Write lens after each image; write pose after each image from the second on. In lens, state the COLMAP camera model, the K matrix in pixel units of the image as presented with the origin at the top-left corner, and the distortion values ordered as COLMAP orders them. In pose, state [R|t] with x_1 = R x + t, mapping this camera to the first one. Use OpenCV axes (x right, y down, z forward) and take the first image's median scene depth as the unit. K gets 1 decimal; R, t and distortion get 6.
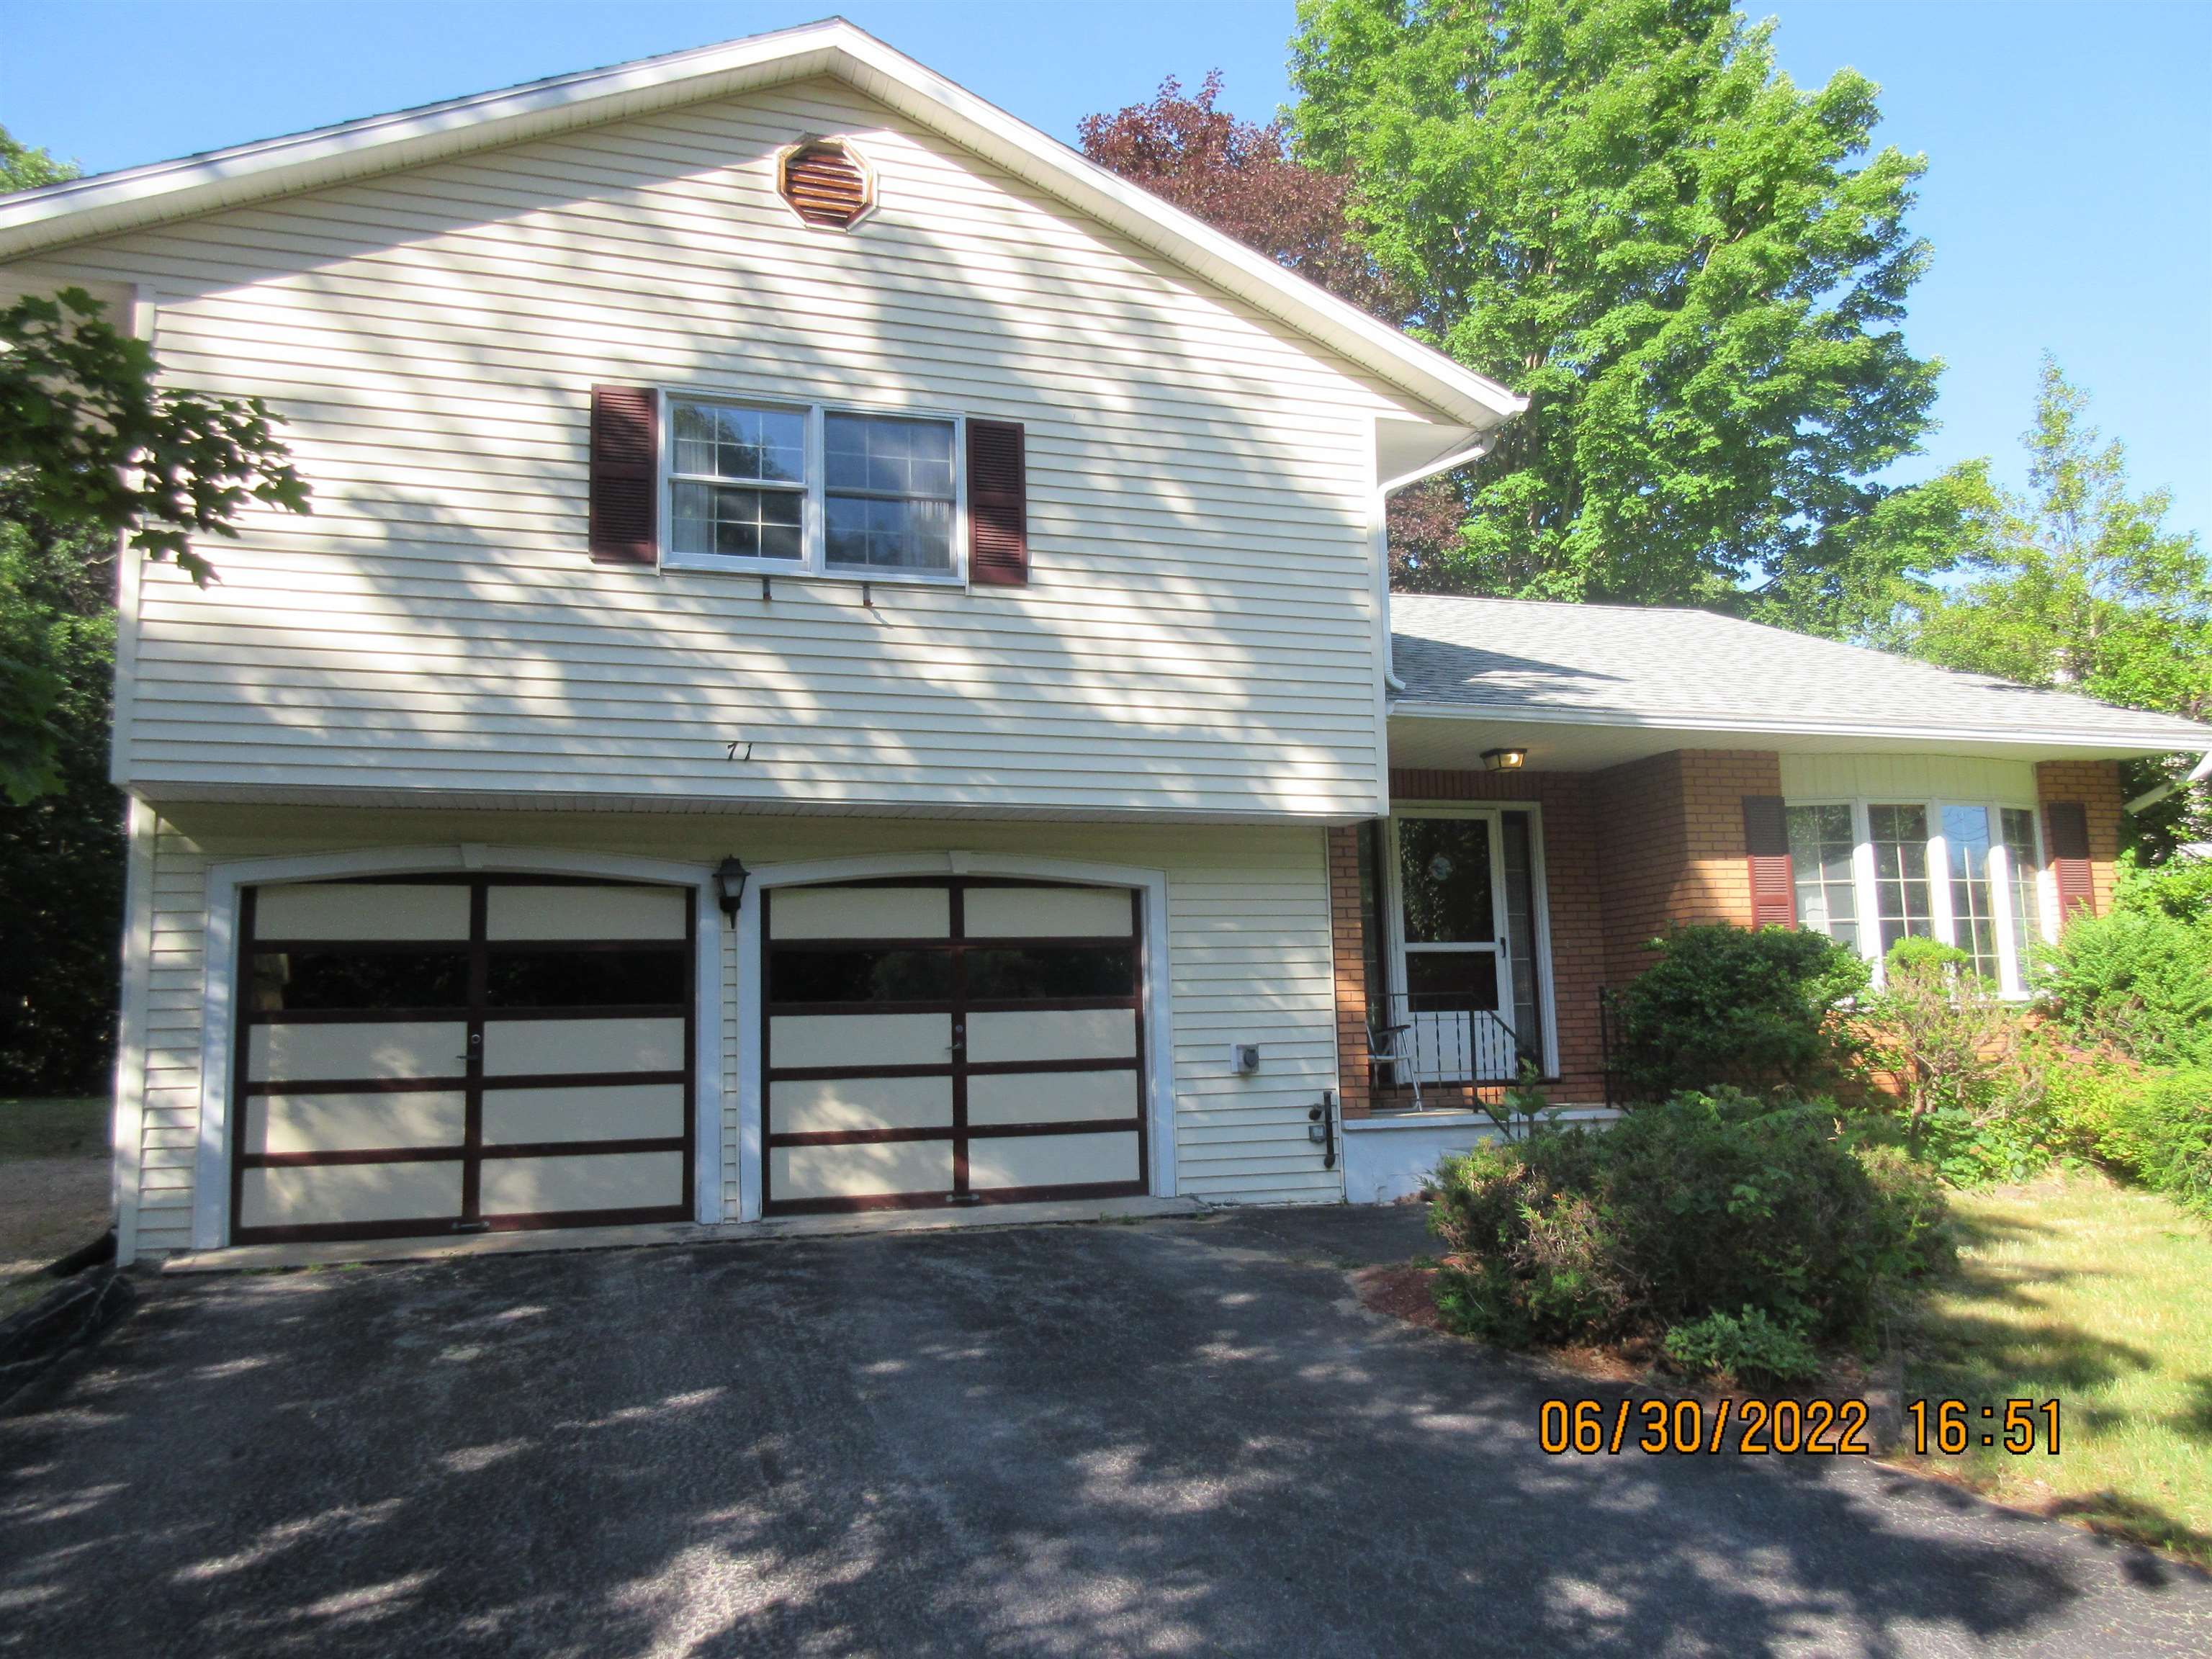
lens RADIAL K [[1720.2, 0, 1102.4], [0, 1720.2, 821.7], [0, 0, 1]] dist [0.003646, 0.001250]
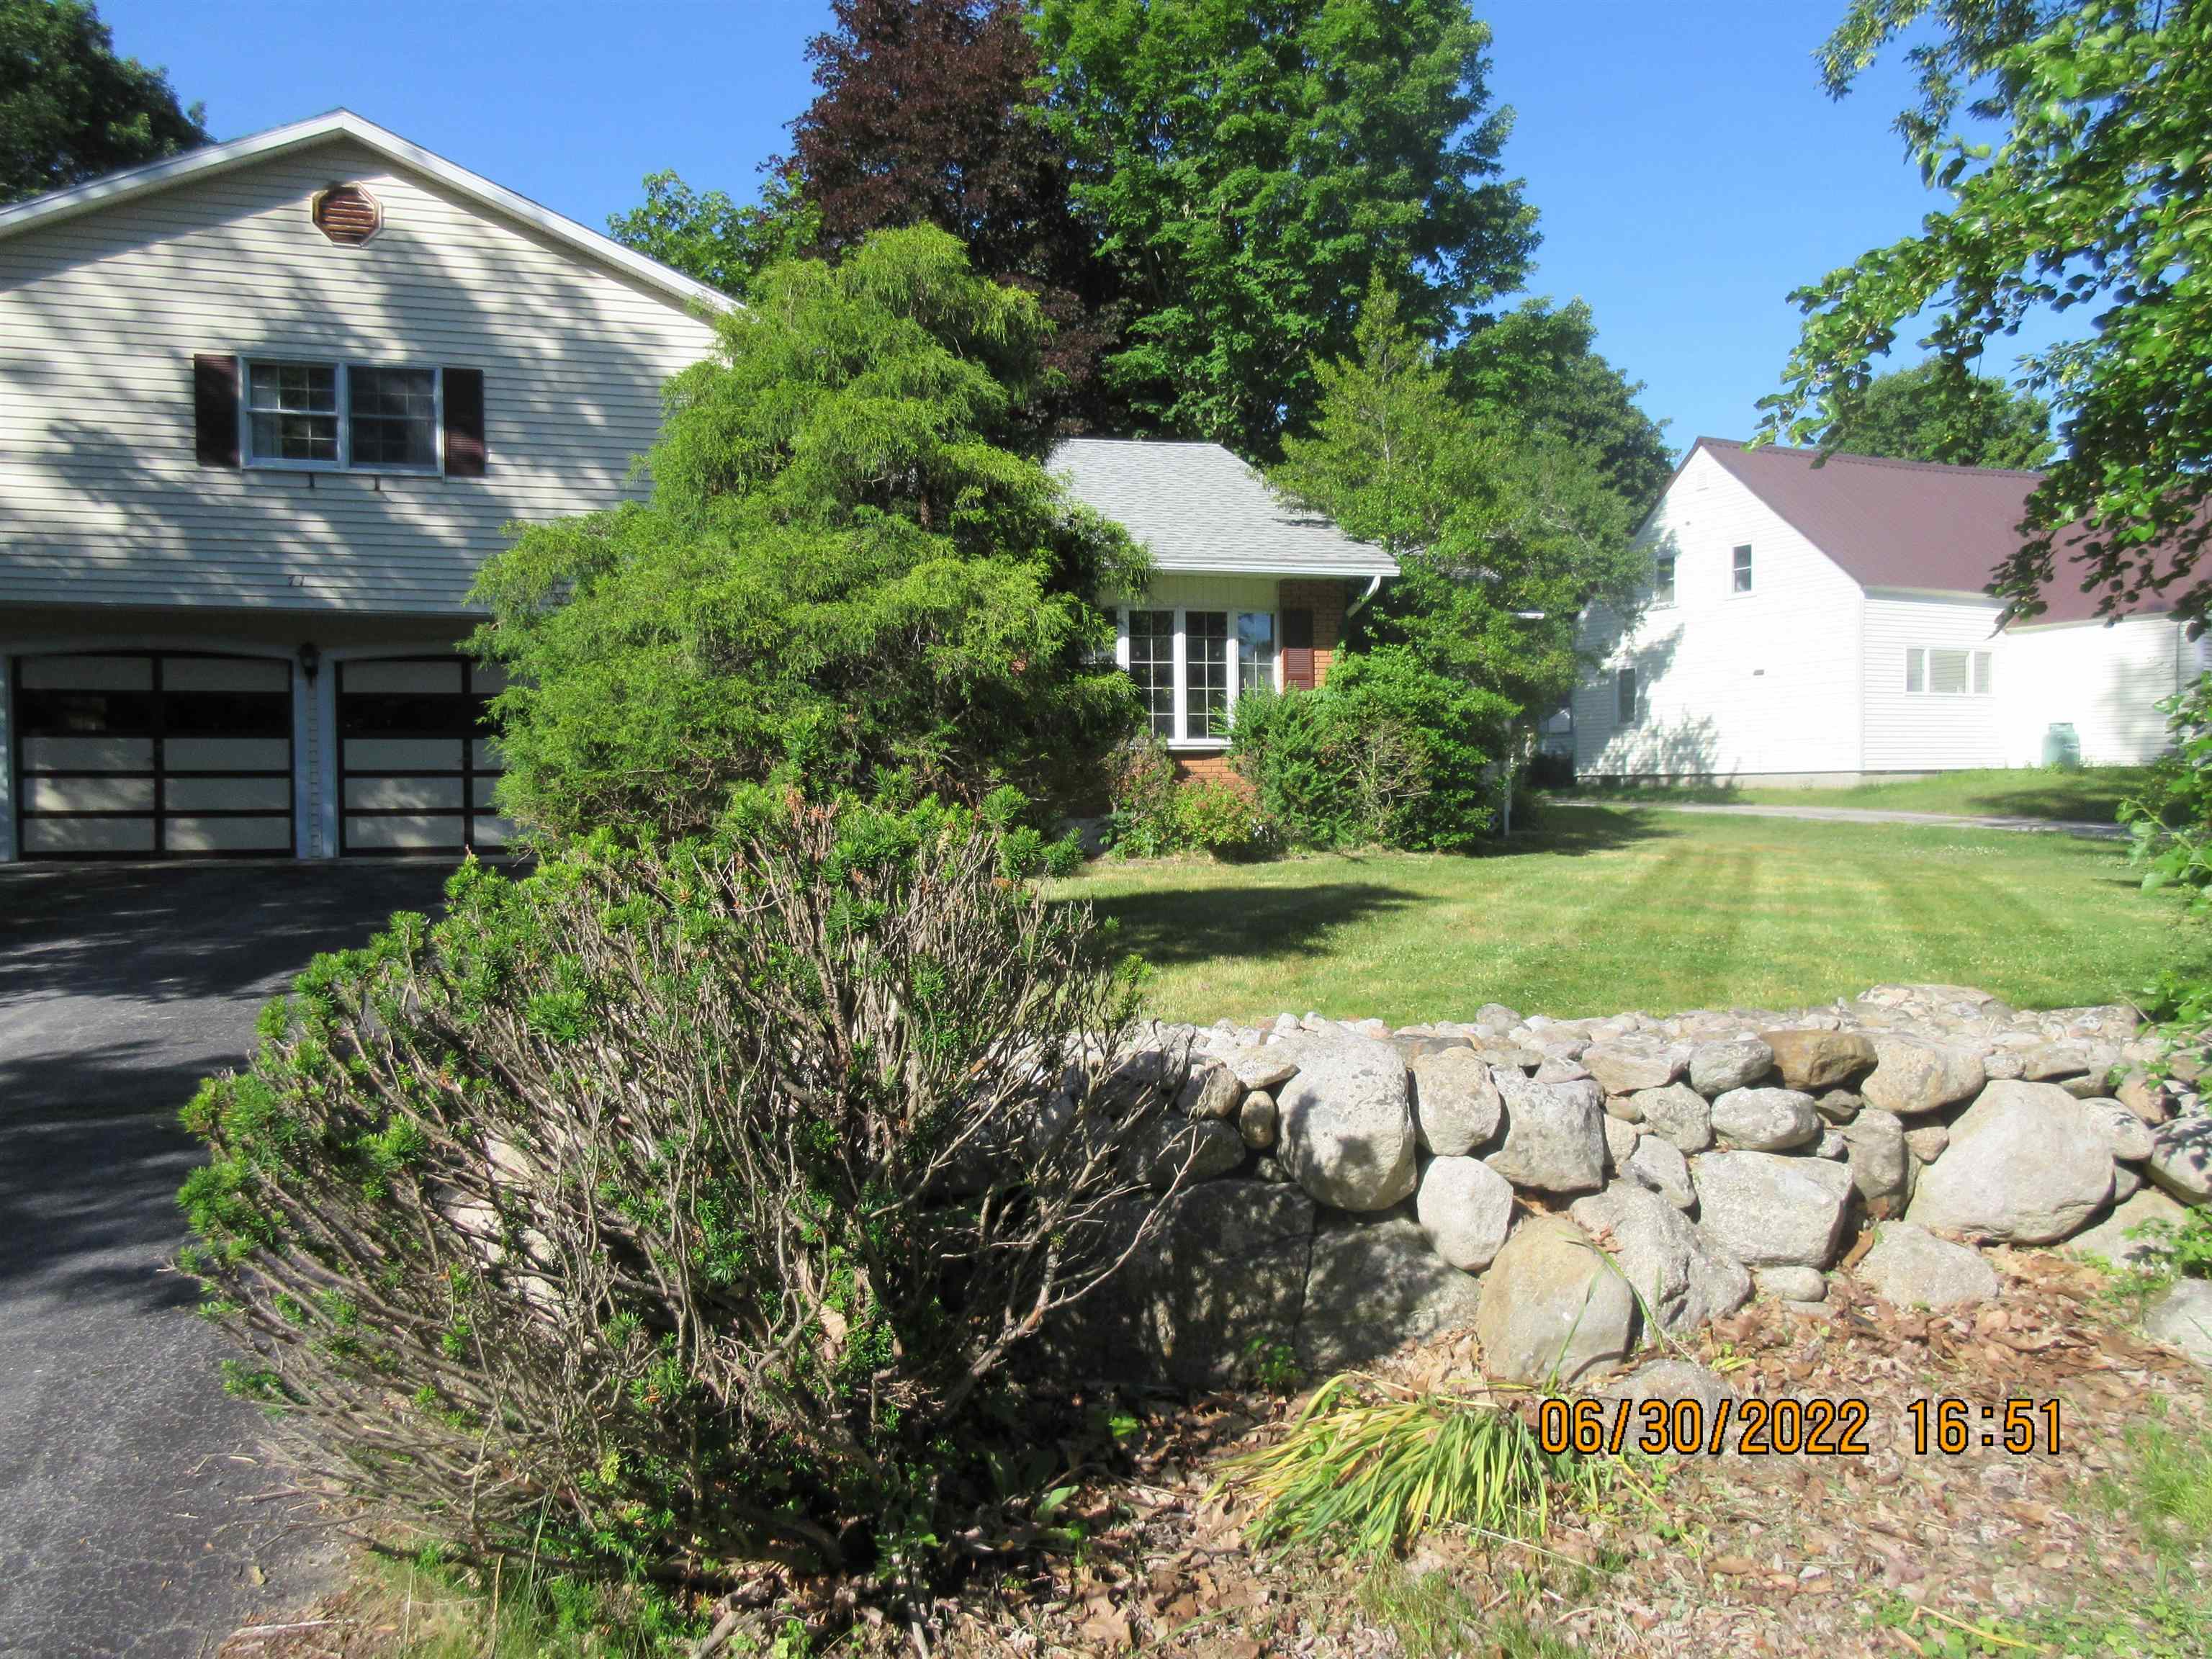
lens RADIAL K [[1757.1, 0, 1104.9], [0, 1757.1, 875.0], [0, 0, 1]] dist [-0.006435, -0.002983]
pose [[0.999287, 0.020432, -0.031751, 0.604347], [-0.014575, 0.984492, 0.174821, -0.065007], [0.034830, -0.174234, 0.984088, -0.671774]]
